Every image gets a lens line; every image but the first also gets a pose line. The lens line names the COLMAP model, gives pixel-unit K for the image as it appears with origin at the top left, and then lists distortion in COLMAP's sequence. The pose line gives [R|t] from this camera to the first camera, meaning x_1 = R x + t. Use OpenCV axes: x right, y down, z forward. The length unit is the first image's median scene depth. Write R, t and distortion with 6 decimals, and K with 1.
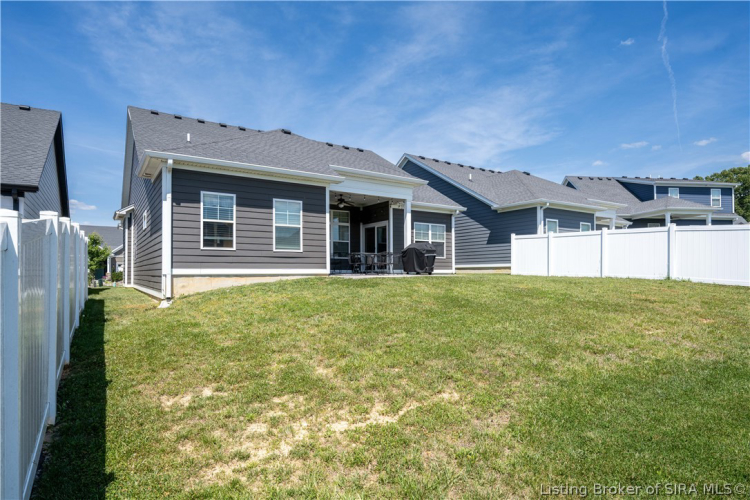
lens RADIAL K [[417.5, 0, 374.7], [0, 417.5, 255.2], [0, 0, 1]] dist [-0.001676, -0.002234]
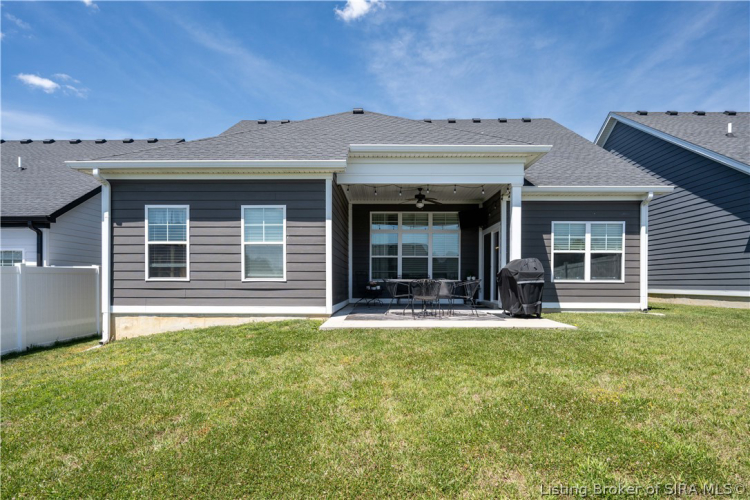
lens RADIAL K [[437.8, 0, 379.8], [0, 437.8, 278.4], [0, 0, 1]] dist [-0.004070, 0.003843]
pose [[0.822185, 0.001423, -0.569219, 0.364446], [0.017811, 0.999443, 0.028225, -0.030434], [0.568942, -0.033344, 0.821701, 0.526466]]
